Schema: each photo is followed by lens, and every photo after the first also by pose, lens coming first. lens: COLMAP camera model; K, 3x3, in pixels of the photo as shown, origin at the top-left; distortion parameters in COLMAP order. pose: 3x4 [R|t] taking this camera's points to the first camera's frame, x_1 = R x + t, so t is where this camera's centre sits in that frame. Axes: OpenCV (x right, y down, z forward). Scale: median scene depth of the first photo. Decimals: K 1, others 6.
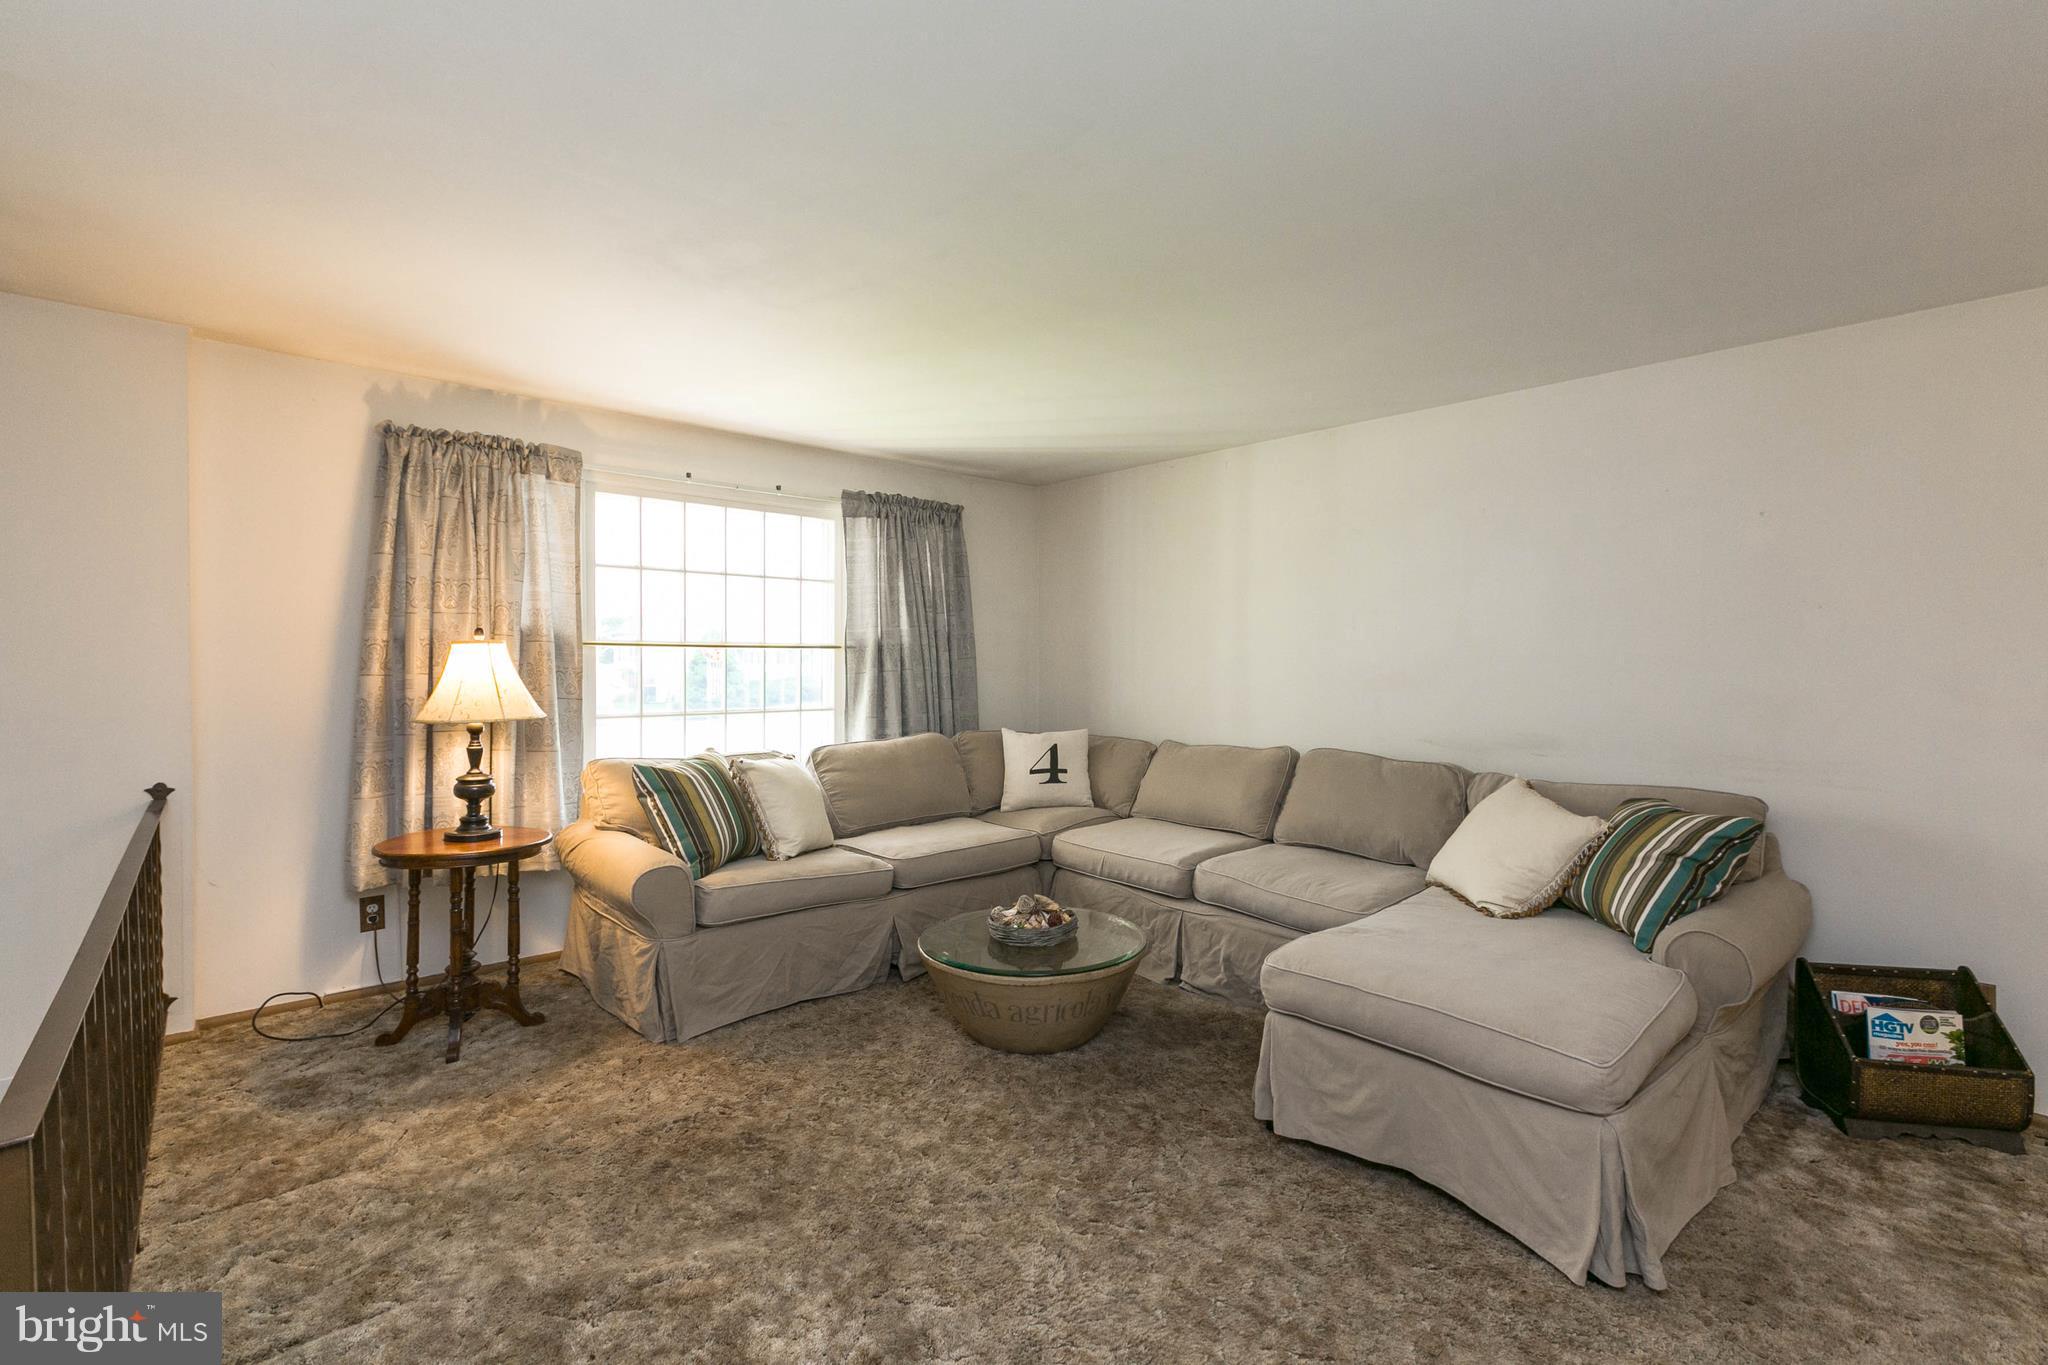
lens RADIAL K [[922.4, 0, 1024.0], [0, 922.4, 682.5], [0, 0, 1]] dist [-0.001965, 0.013628]
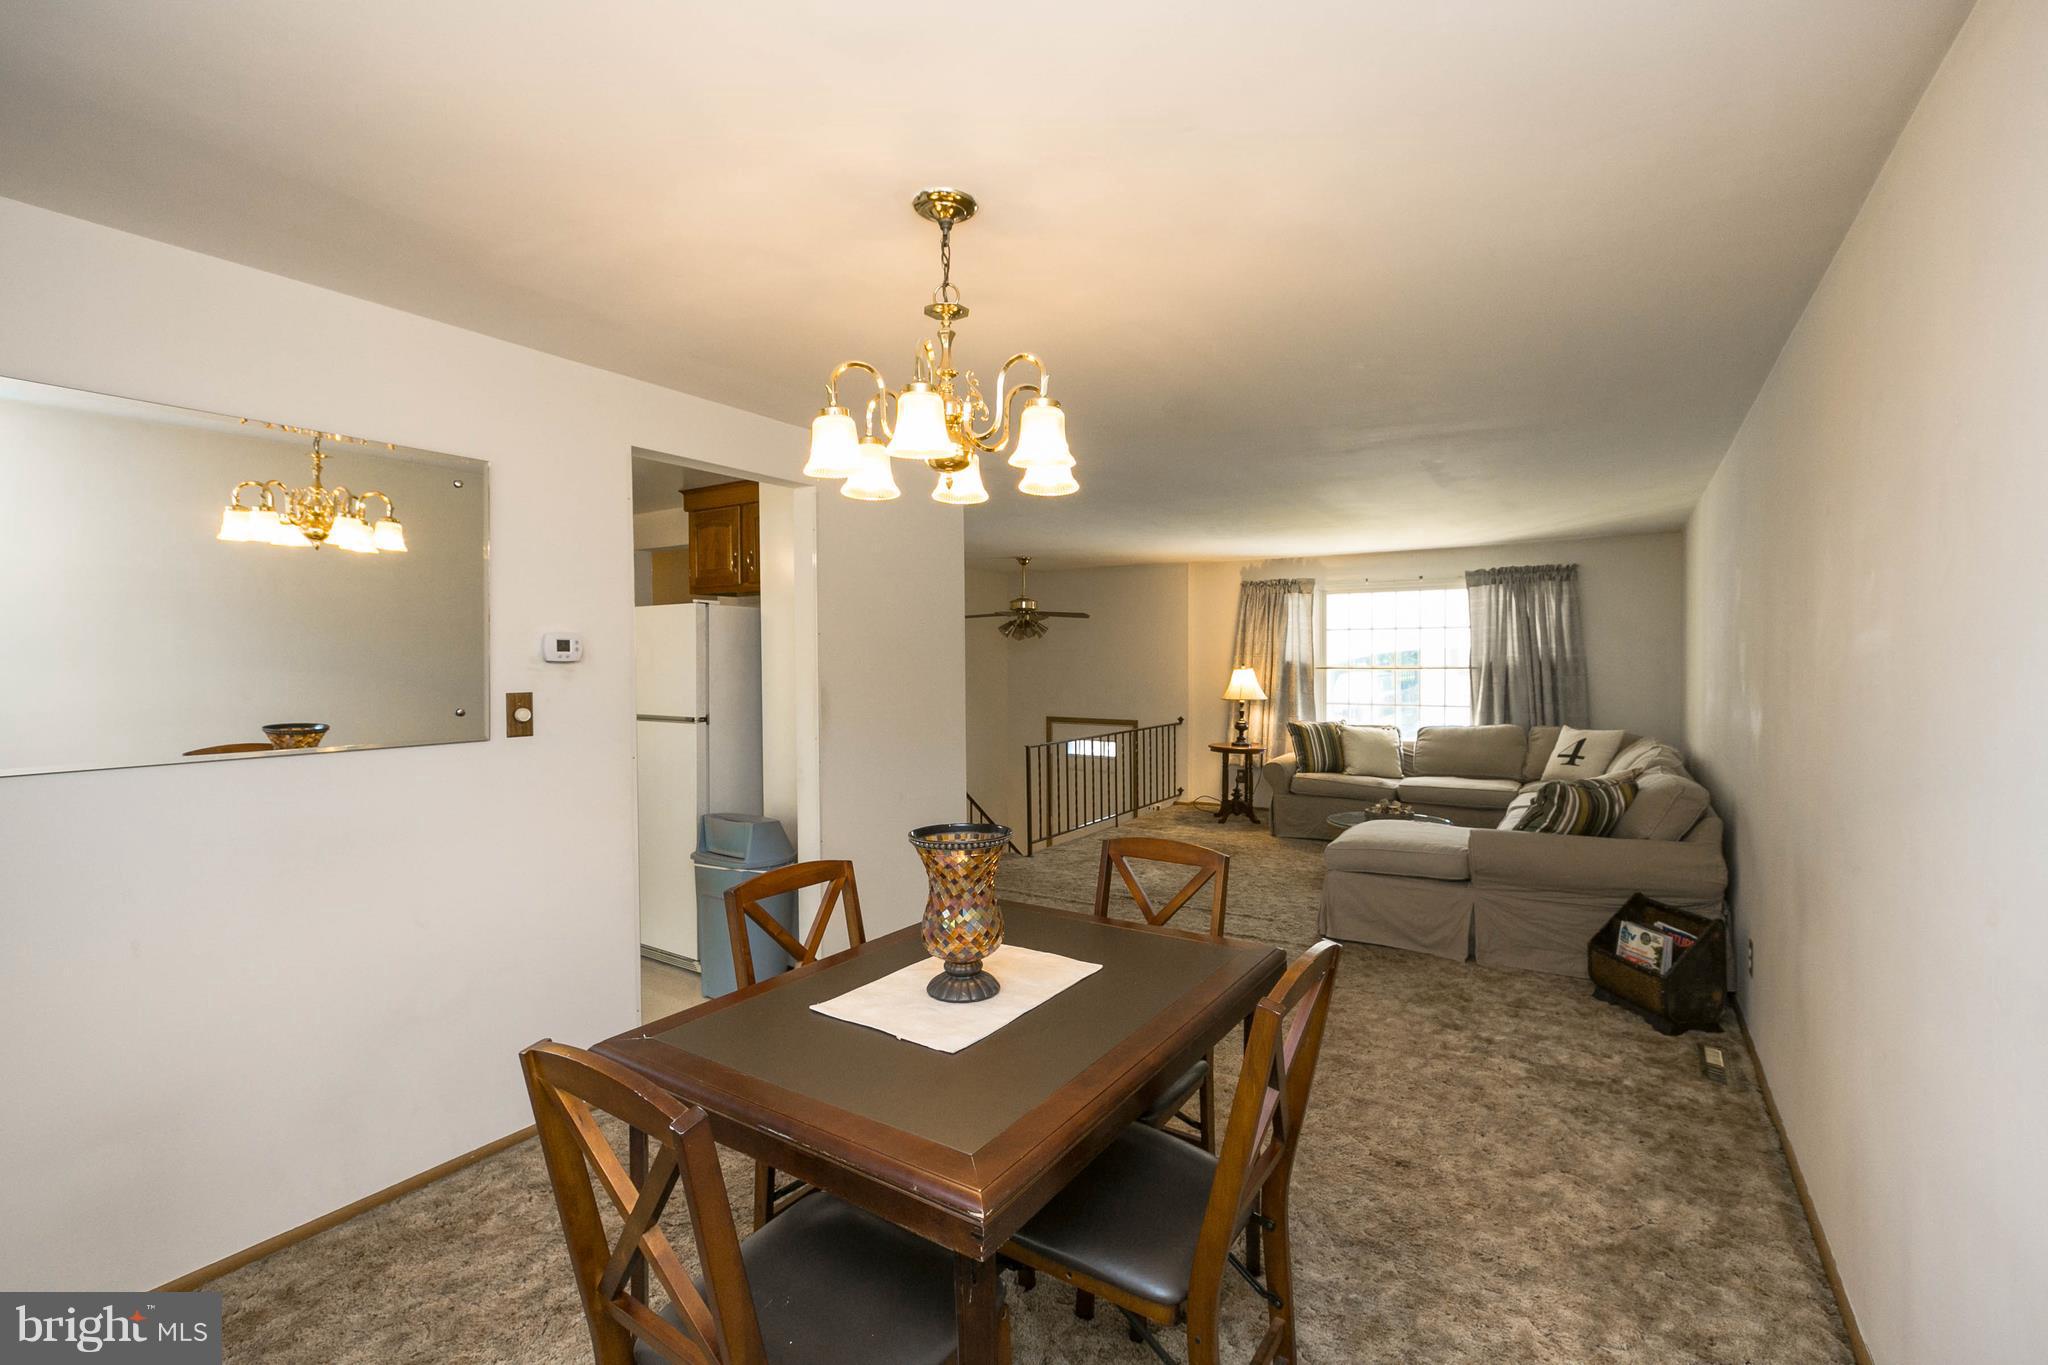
lens RADIAL K [[920.9, 0, 1034.9], [0, 920.9, 698.8], [0, 0, 1]] dist [-0.001732, -0.000075]
pose [[0.271852, 0.030259, -0.961863, 1.451844], [-0.019436, 0.999474, 0.025949, -0.015180], [0.962143, 0.011641, 0.272298, -0.207343]]
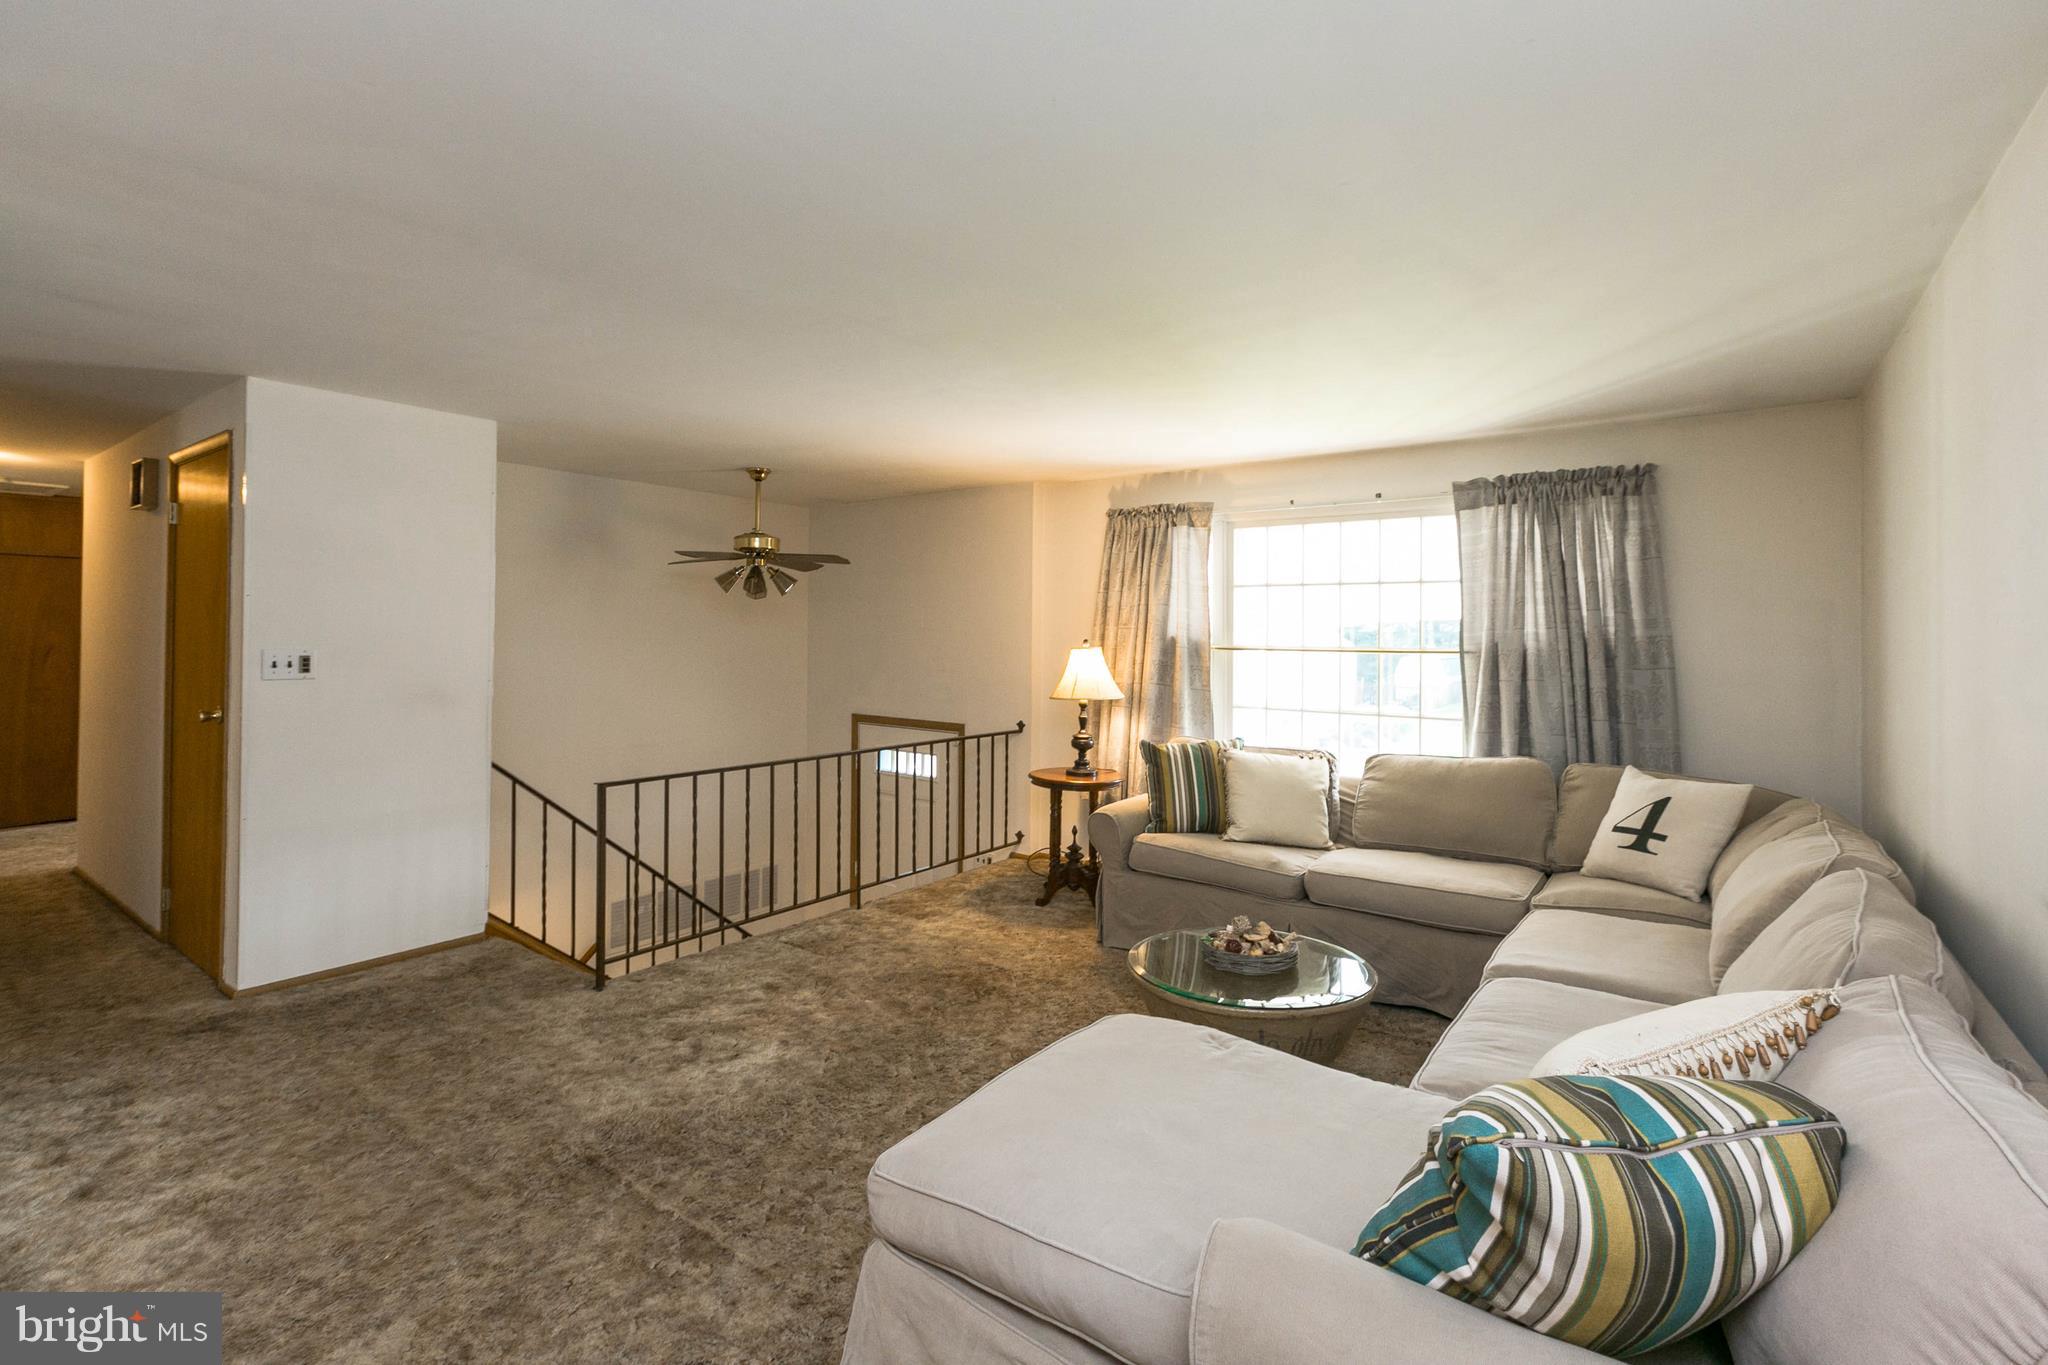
lens RADIAL K [[940.7, 0, 1033.6], [0, 940.7, 641.0], [0, 0, 1]] dist [-0.003009, 0.000048]
pose [[0.202782, 0.001888, -0.979222, 0.802050], [-0.033090, 0.999440, -0.004926, -0.039529], [0.978665, 0.033401, 0.202731, 0.504935]]
